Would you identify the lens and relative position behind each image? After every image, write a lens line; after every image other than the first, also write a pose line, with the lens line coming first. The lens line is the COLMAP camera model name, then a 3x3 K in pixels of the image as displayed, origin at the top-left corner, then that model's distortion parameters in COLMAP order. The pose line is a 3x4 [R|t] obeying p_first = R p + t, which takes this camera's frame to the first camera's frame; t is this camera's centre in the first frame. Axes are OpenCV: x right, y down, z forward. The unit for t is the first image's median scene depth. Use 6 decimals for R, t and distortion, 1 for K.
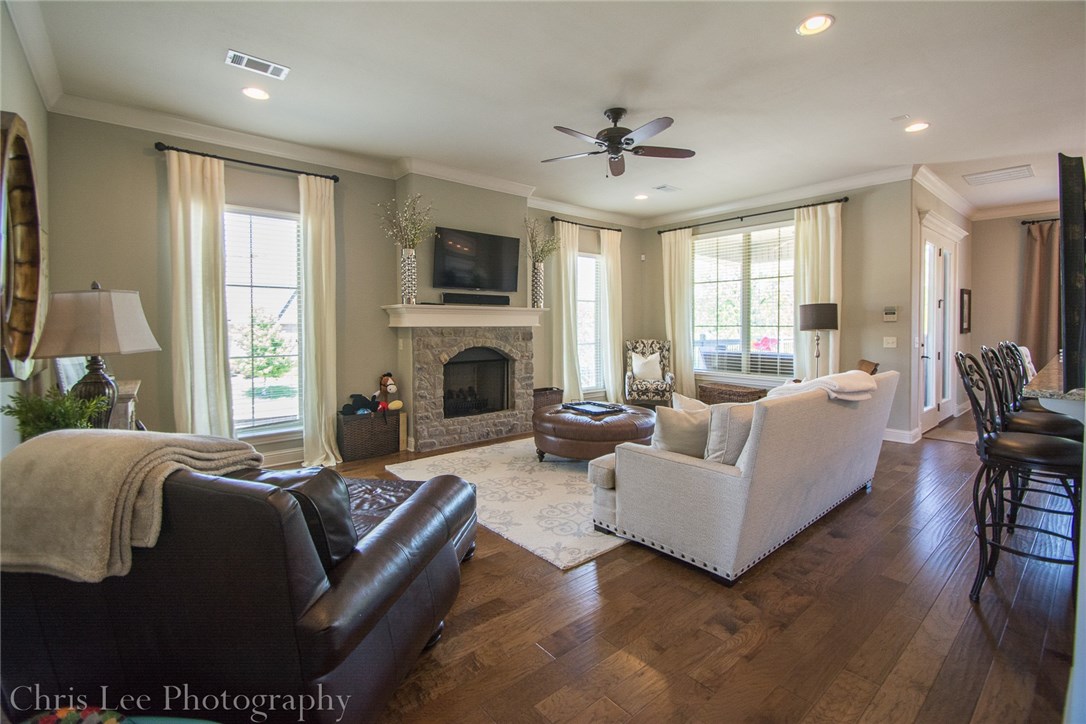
lens RADIAL K [[486.3, 0, 538.6], [0, 486.3, 332.7], [0, 0, 1]] dist [0.012310, -0.015728]
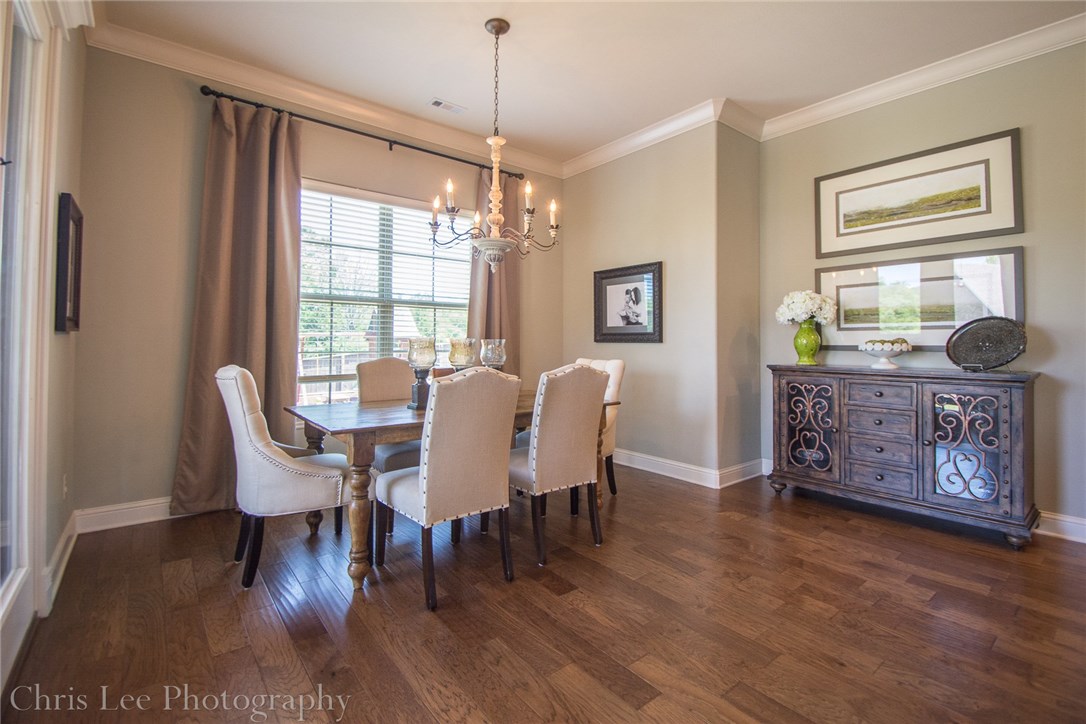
lens RADIAL K [[486.3, 0, 538.6], [0, 486.3, 332.7], [0, 0, 1]] dist [0.012310, -0.015728]
pose [[0.029329, 0.022247, 0.999322, 0.636660], [0.005554, 0.999733, -0.022419, 0.011981], [-0.999554, 0.006208, 0.029198, 0.765142]]
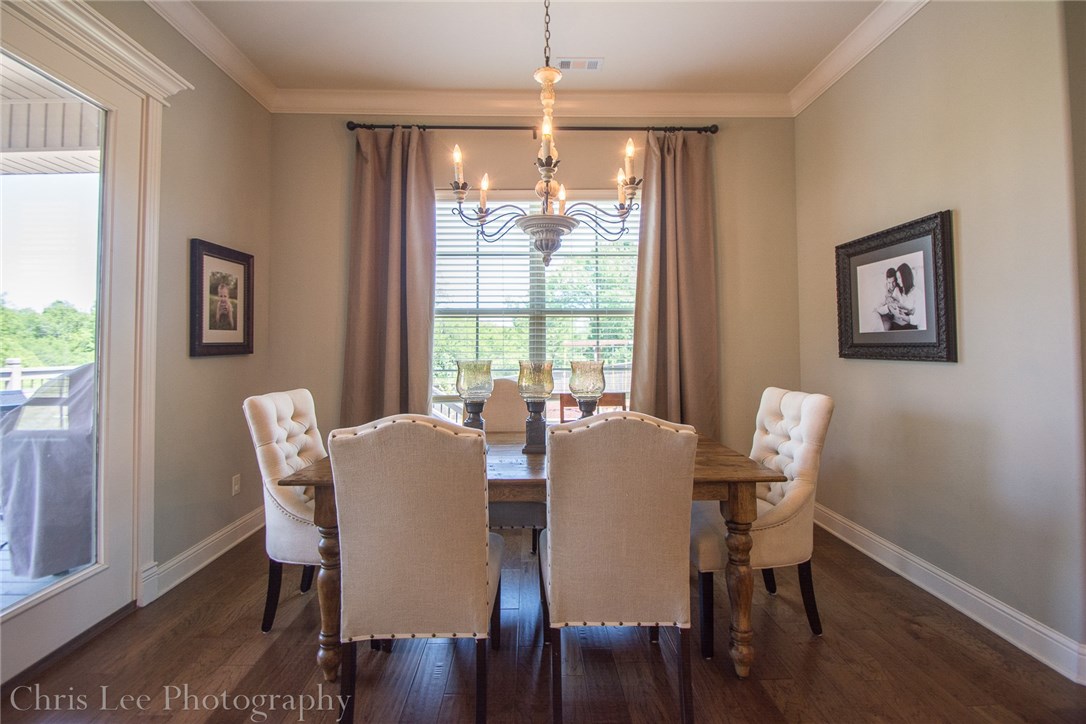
lens RADIAL K [[486.3, 0, 538.6], [0, 486.3, 332.7], [0, 0, 1]] dist [0.012310, -0.015728]
pose [[0.626148, 0.022305, 0.779385, 0.842374], [0.012242, 0.999186, -0.038430, 0.000074], [-0.779608, 0.033604, 0.625365, 0.629328]]
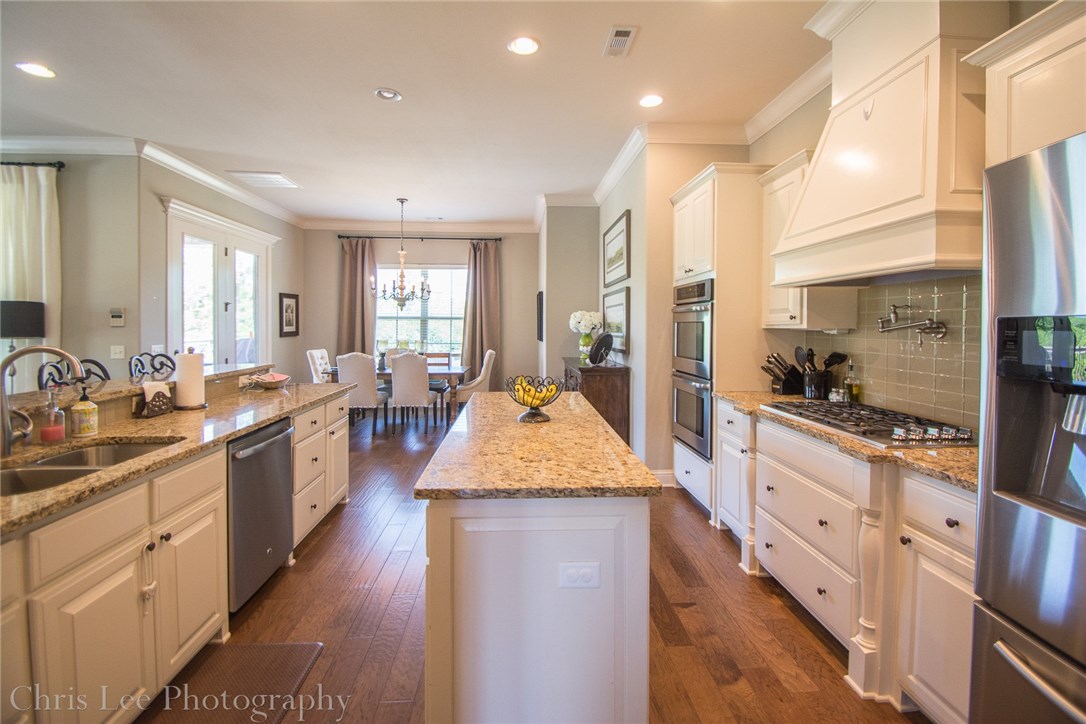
lens RADIAL K [[486.3, 0, 538.6], [0, 486.3, 332.7], [0, 0, 1]] dist [0.012310, -0.015728]
pose [[0.608181, -0.006814, 0.793769, 0.447784], [0.002317, 0.999974, 0.006810, -0.015714], [-0.793795, -0.002303, 0.608181, -0.038989]]
